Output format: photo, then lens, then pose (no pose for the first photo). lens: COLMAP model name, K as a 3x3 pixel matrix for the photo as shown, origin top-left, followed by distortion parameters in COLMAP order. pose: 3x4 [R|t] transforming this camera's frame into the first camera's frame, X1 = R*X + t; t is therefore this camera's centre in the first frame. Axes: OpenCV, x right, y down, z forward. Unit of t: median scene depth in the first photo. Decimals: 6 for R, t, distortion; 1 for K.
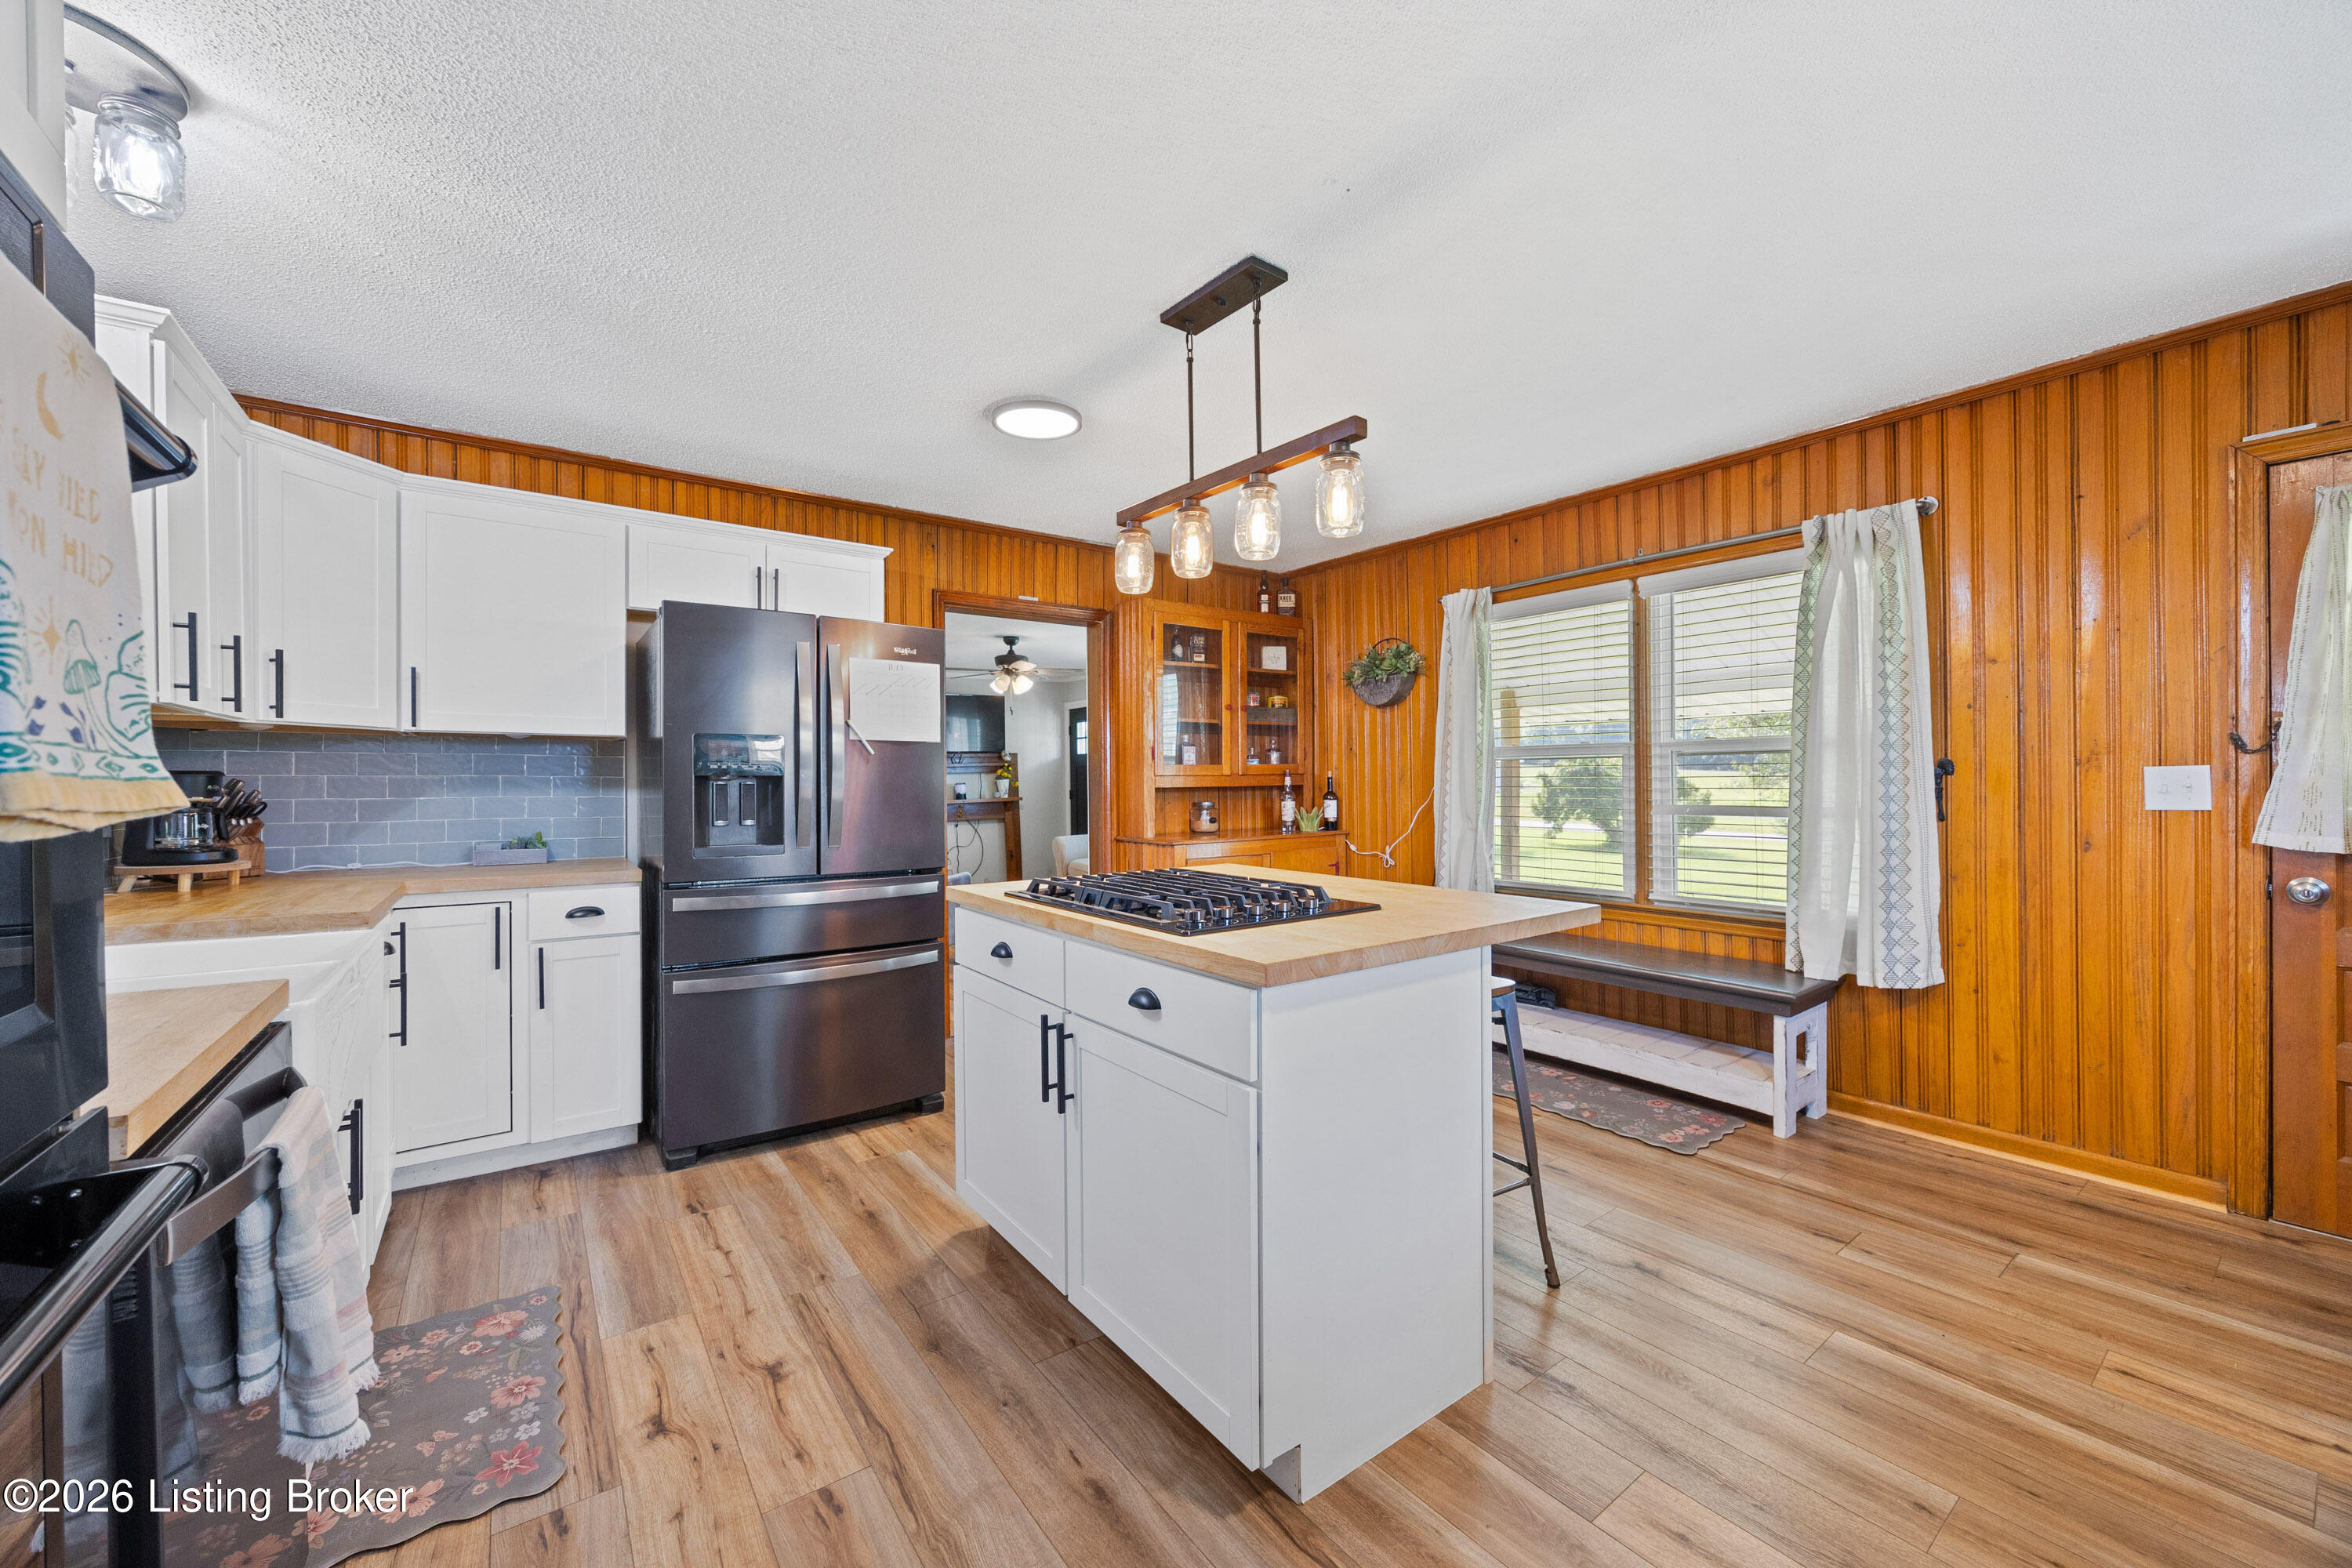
lens RADIAL K [[907.8, 0, 1172.7], [0, 907.8, 786.5], [0, 0, 1]] dist [-0.002207, -0.000040]
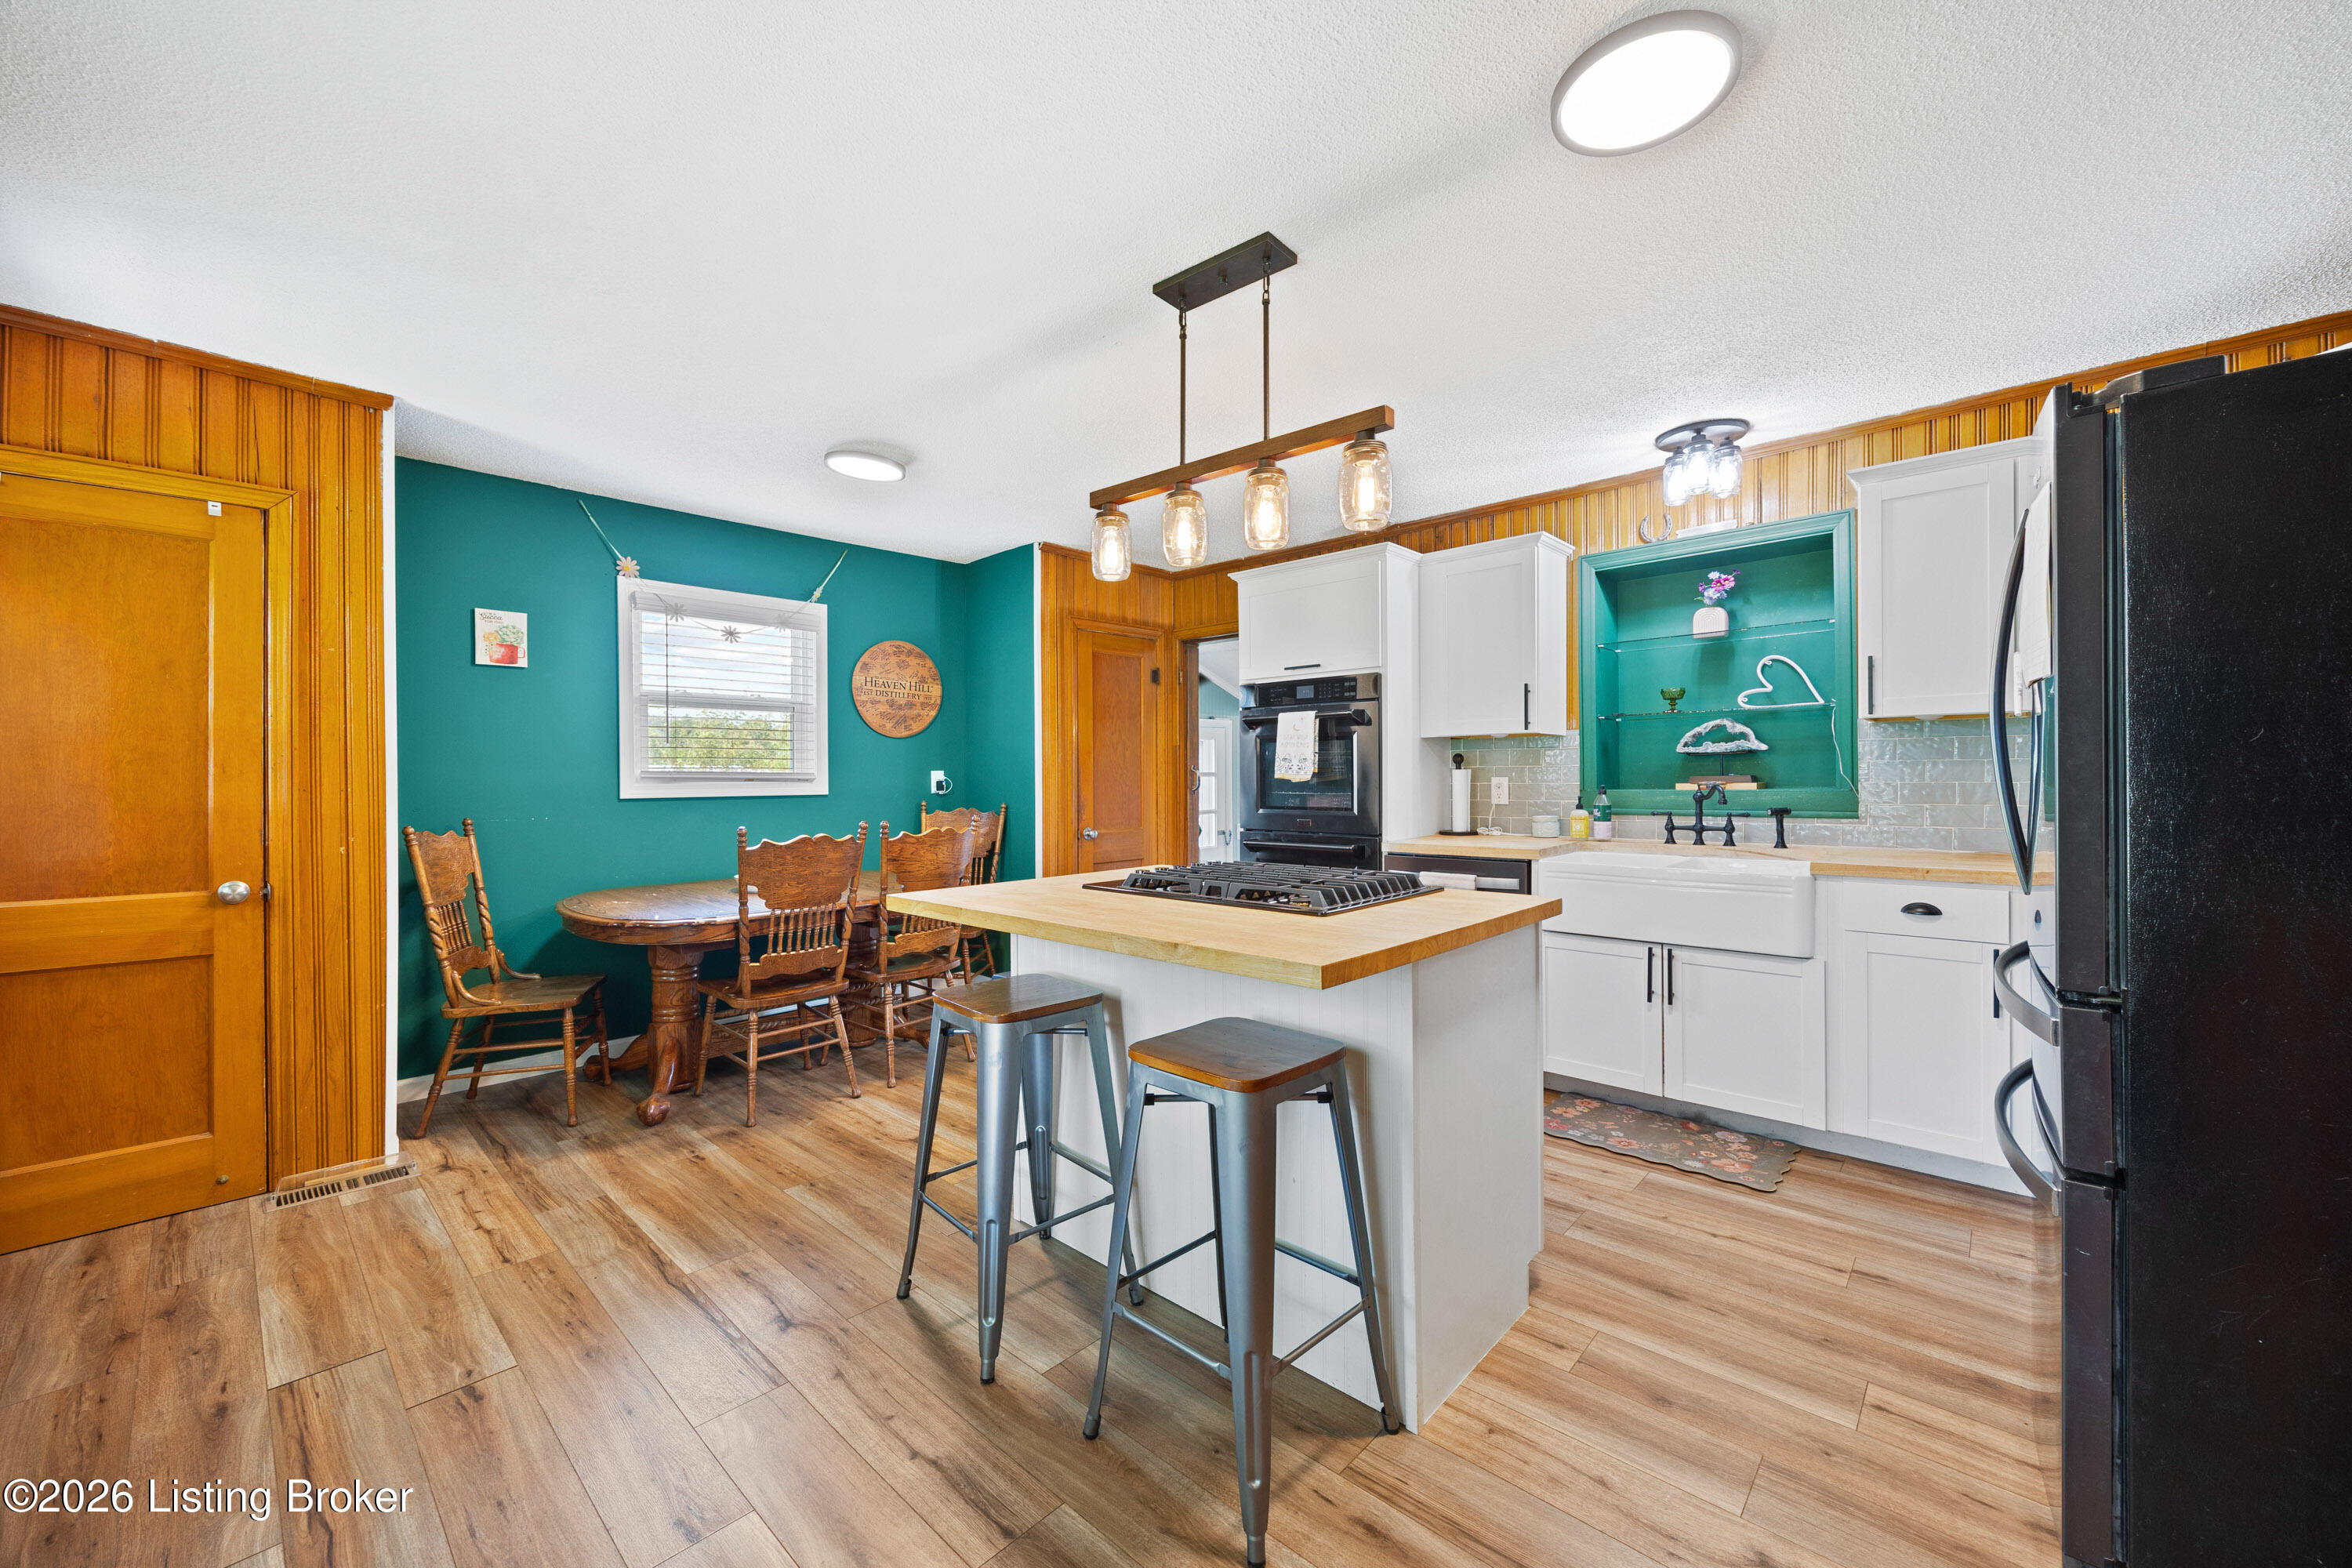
lens RADIAL K [[907.8, 0, 1184.3], [0, 907.8, 780.4], [0, 0, 1]] dist [-0.002207, -0.000040]
pose [[-0.980227, 0.016042, -0.197223, 0.247477], [0.013786, 0.999823, 0.012808, -0.015522], [0.197393, 0.009836, -0.980275, 1.629591]]
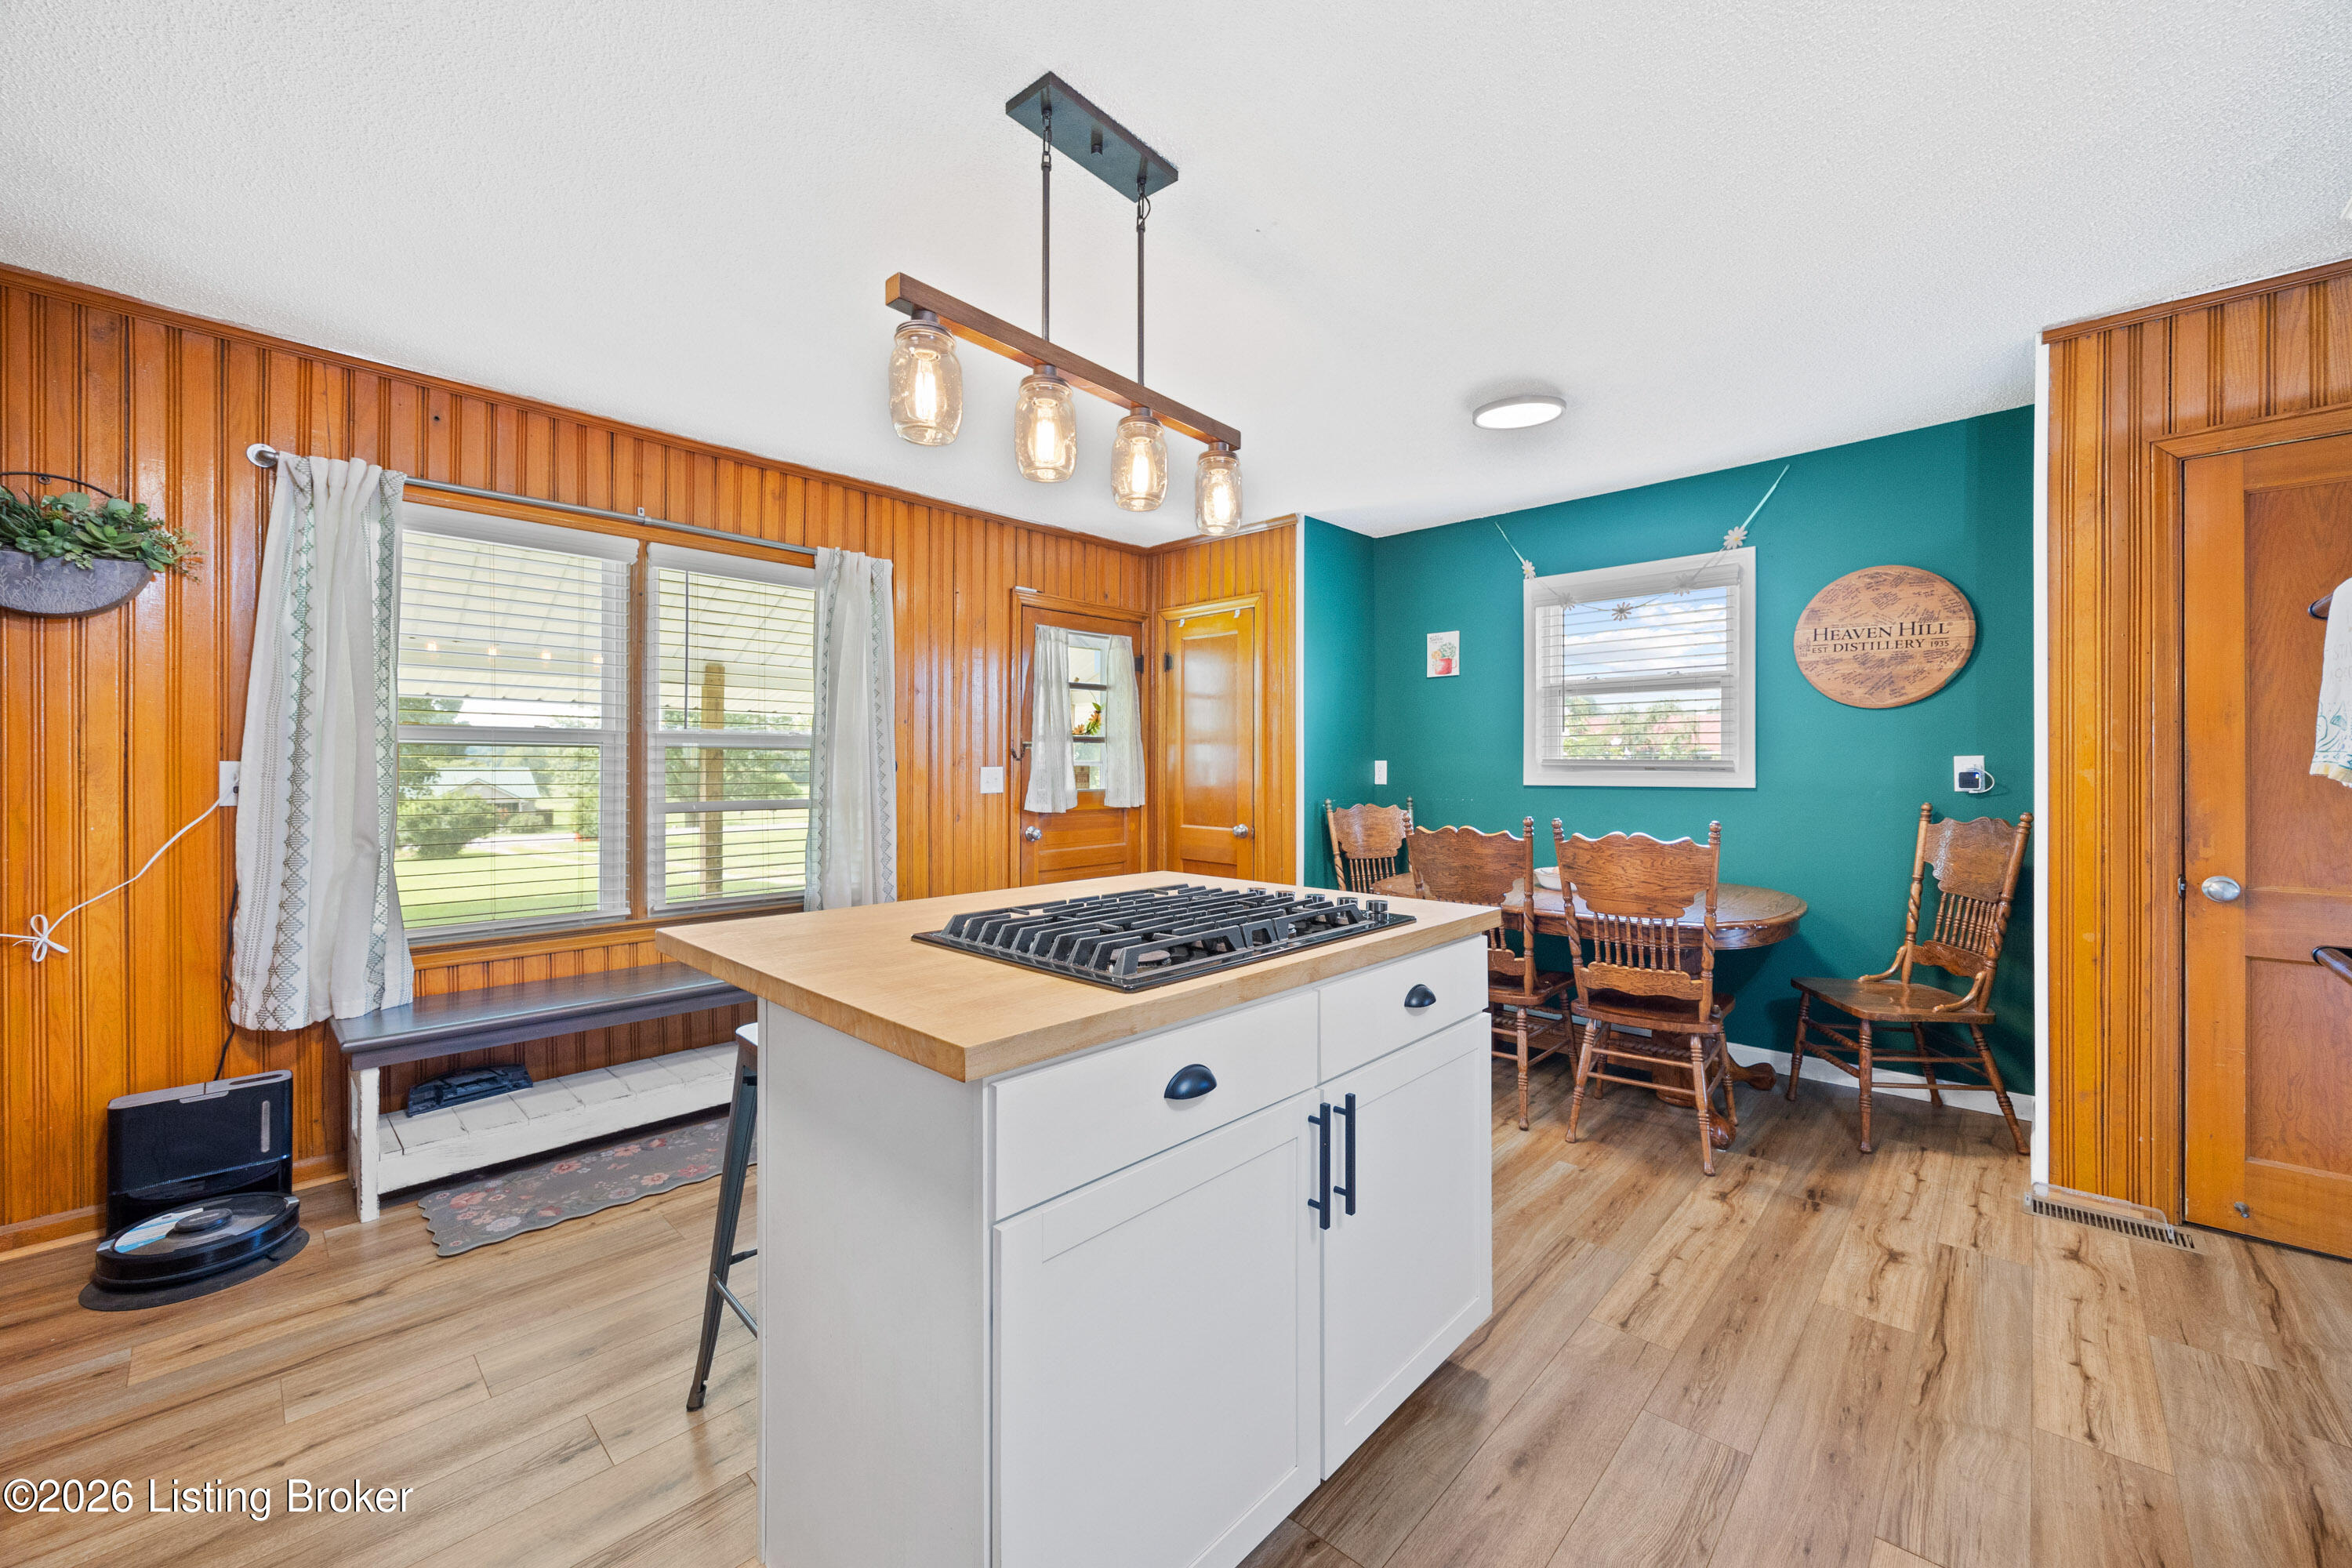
lens RADIAL K [[907.8, 0, 1192.5], [0, 907.8, 765.5], [0, 0, 1]] dist [-0.002207, -0.000040]
pose [[-0.196120, 0.013632, 0.980485, -0.588051], [0.009553, 0.999882, -0.011991, -0.001431], [-0.980533, 0.007015, -0.196227, 0.894556]]
